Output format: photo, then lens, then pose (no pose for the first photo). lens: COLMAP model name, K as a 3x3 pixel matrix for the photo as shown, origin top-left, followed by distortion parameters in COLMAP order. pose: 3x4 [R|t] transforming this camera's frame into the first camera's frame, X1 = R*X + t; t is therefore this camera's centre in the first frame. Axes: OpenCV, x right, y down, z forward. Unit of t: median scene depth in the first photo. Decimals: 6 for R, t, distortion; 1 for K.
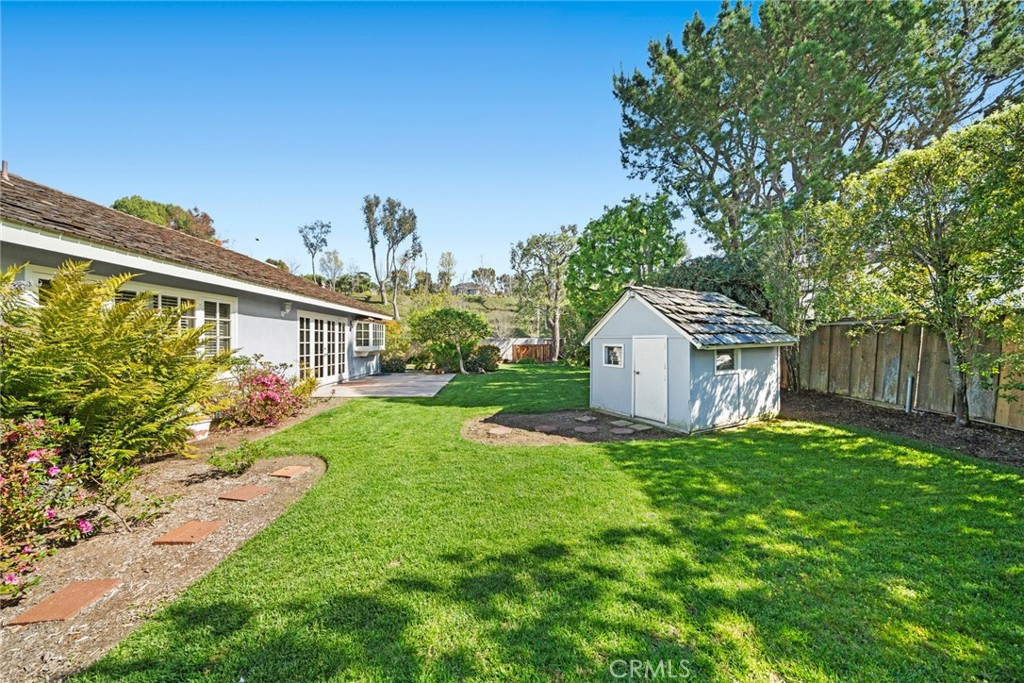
lens RADIAL K [[348.0, 0, 512.0], [0, 348.0, 341.5], [0, 0, 1]] dist [-0.001741, -0.000180]
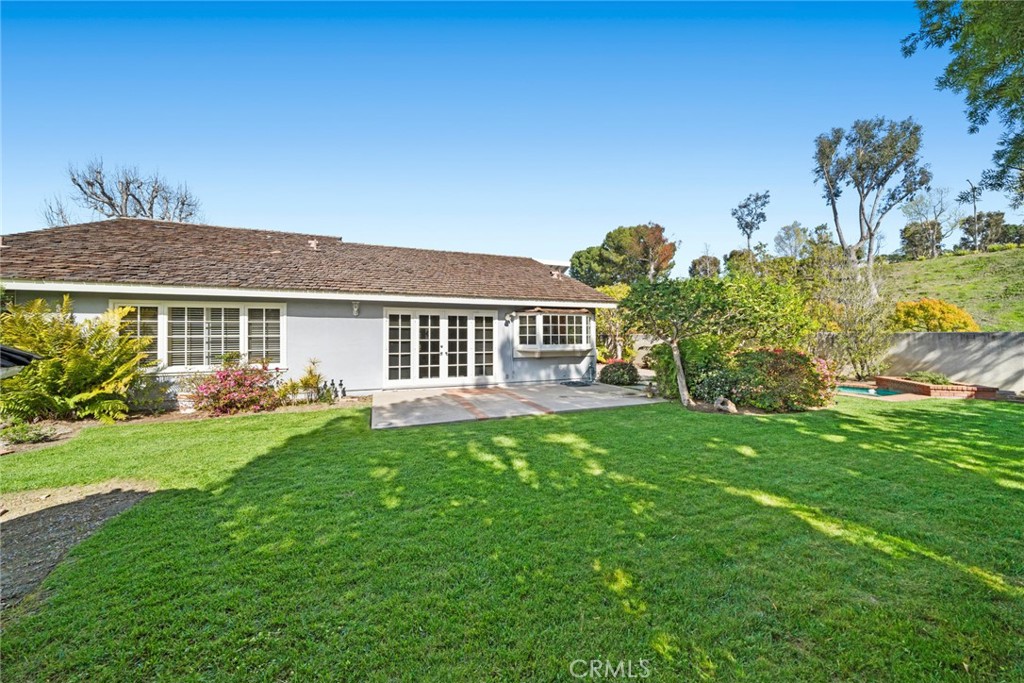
lens RADIAL K [[348.0, 0, 512.0], [0, 348.0, 341.5], [0, 0, 1]] dist [-0.001741, -0.000180]
pose [[0.336872, 0.022542, -0.941281, 0.260568], [-0.000145, 0.999715, 0.023890, -0.010192], [0.941550, -0.007911, 0.336779, 0.593022]]
